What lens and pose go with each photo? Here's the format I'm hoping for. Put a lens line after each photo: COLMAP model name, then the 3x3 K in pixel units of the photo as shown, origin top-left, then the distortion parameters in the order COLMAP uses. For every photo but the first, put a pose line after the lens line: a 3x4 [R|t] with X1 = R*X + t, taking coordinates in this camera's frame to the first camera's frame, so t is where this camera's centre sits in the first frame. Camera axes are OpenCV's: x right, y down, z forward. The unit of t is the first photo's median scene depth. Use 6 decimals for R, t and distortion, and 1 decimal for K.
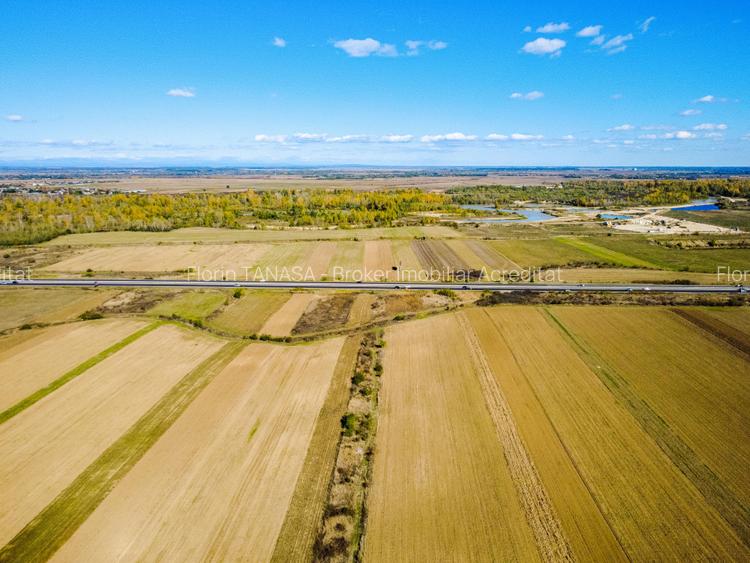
lens RADIAL K [[552.9, 0, 374.8], [0, 552.9, 277.7], [0, 0, 1]] dist [-0.002504, 0.003911]
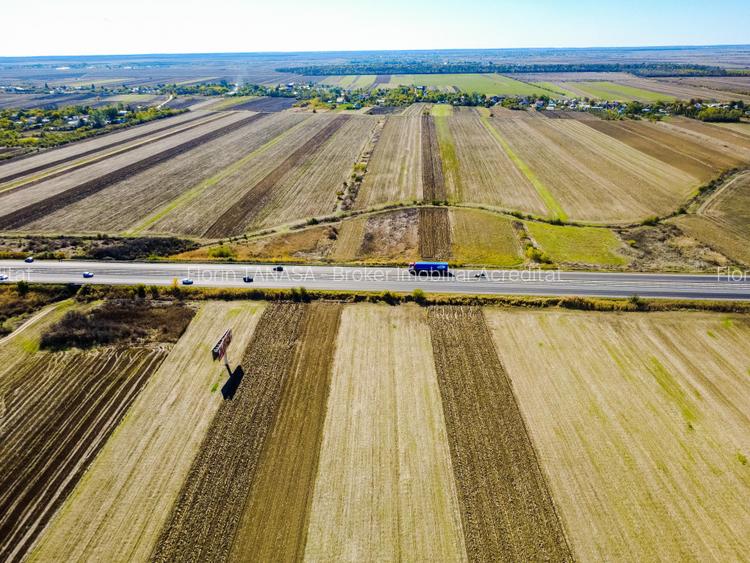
lens RADIAL K [[560.3, 0, 375.8], [0, 560.3, 261.5], [0, 0, 1]] dist [-0.003594, 0.000605]
pose [[-0.999720, 0.008576, 0.022075, -0.070370], [0.019115, 0.842486, 0.538378, -0.315028], [-0.013981, 0.538649, -0.842414, 1.525894]]
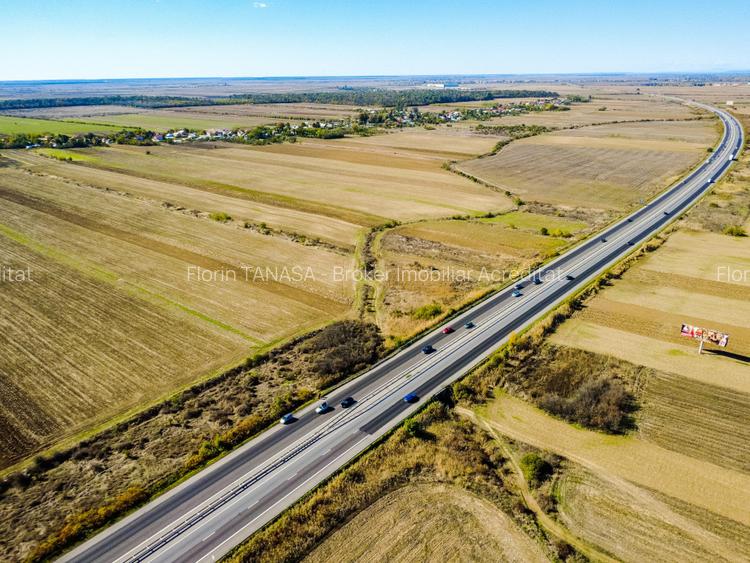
lens RADIAL K [[552.9, 0, 374.8], [0, 552.9, 277.7], [0, 0, 1]] dist [-0.002504, 0.003911]
pose [[-0.591023, 0.286497, -0.754063, 0.572762], [-0.152626, 0.878200, 0.453287, -0.251310], [0.792084, 0.382993, -0.475310, 1.183577]]
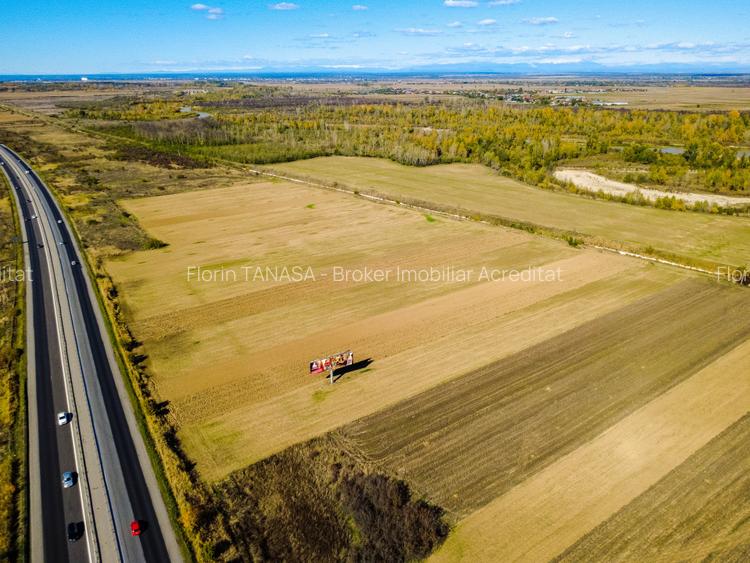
lens RADIAL K [[552.9, 0, 374.8], [0, 552.9, 277.7], [0, 0, 1]] dist [-0.002504, 0.003911]
pose [[0.575377, 0.283385, -0.767225, 0.381429], [-0.159231, 0.958919, 0.234775, -0.200828], [0.802239, -0.012918, 0.596863, 0.975149]]
